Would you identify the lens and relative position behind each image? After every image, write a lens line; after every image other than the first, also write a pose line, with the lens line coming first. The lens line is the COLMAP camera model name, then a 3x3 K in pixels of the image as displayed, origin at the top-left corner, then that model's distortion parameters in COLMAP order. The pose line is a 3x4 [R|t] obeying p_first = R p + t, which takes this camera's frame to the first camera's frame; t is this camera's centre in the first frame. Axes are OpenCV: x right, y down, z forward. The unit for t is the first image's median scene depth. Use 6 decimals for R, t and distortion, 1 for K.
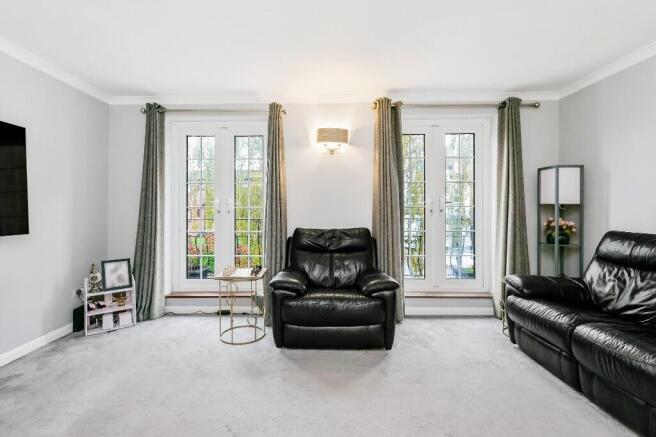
lens RADIAL K [[303.7, 0, 322.2], [0, 303.7, 214.7], [0, 0, 1]] dist [-0.005580, -0.000087]
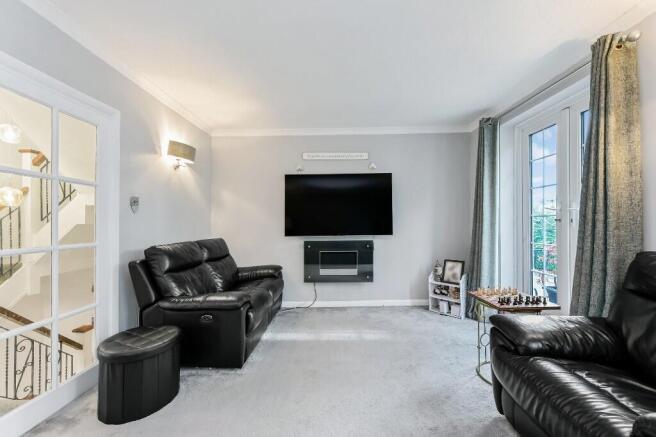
lens RADIAL K [[261.6, 0, 328.8], [0, 261.6, 223.7], [0, 0, 1]] dist [0.003305, 0.000590]
pose [[0.004054, 0.007402, -0.999964, 0.371229], [0.006691, 0.999950, 0.007429, -0.010923], [0.999969, -0.006720, 0.004004, 0.468173]]
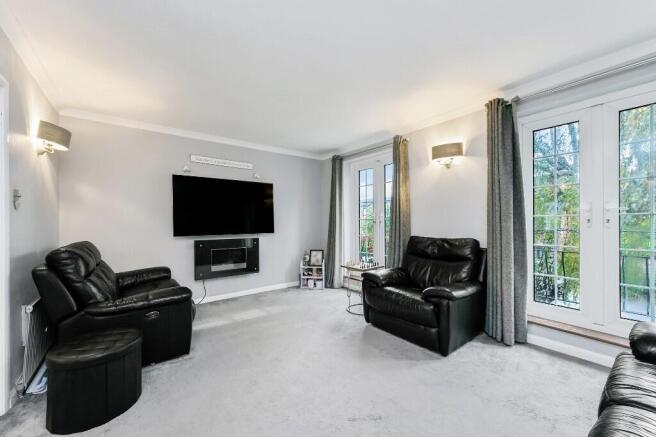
lens RADIAL K [[261.6, 0, 325.3], [0, 261.6, 221.4], [0, 0, 1]] dist [0.003305, 0.000590]
pose [[0.617132, -0.003385, -0.786852, 0.525140], [0.001859, 0.999994, -0.002844, -0.010811], [0.786857, 0.000293, 0.617135, 0.098661]]
